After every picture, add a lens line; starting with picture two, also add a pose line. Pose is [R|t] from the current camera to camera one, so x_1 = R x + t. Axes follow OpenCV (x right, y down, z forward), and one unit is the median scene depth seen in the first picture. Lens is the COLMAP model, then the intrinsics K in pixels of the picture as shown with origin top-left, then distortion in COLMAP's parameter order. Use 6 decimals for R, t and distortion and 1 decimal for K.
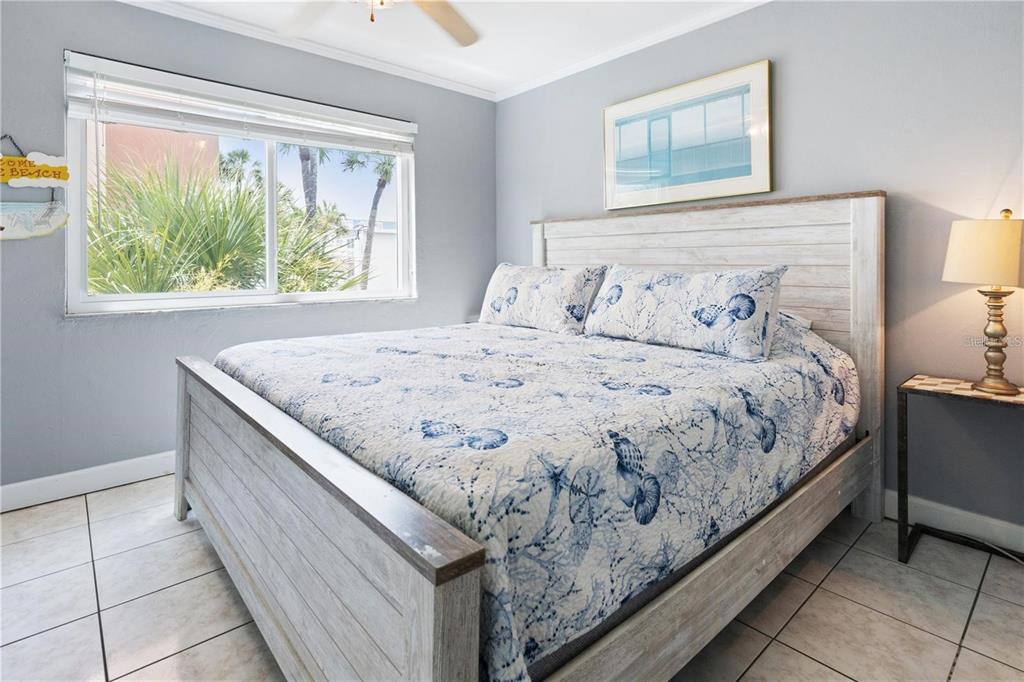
lens RADIAL K [[501.5, 0, 511.7], [0, 501.5, 365.9], [0, 0, 1]] dist [-0.001747, -0.000486]
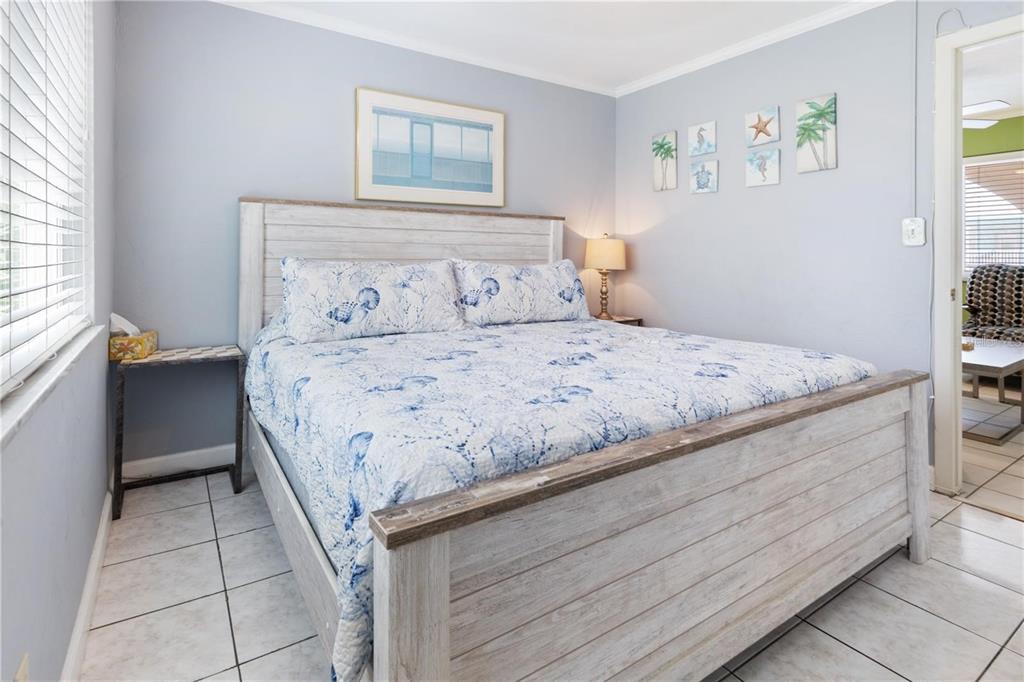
lens RADIAL K [[511.5, 0, 512.0], [0, 511.5, 341.0], [0, 0, 1]] dist [0.000988, 0.000054]
pose [[0.135410, -0.150904, 0.979230, -0.839517], [0.200223, 0.972110, 0.122120, -0.142241], [-0.970348, 0.179528, 0.161848, 0.742799]]
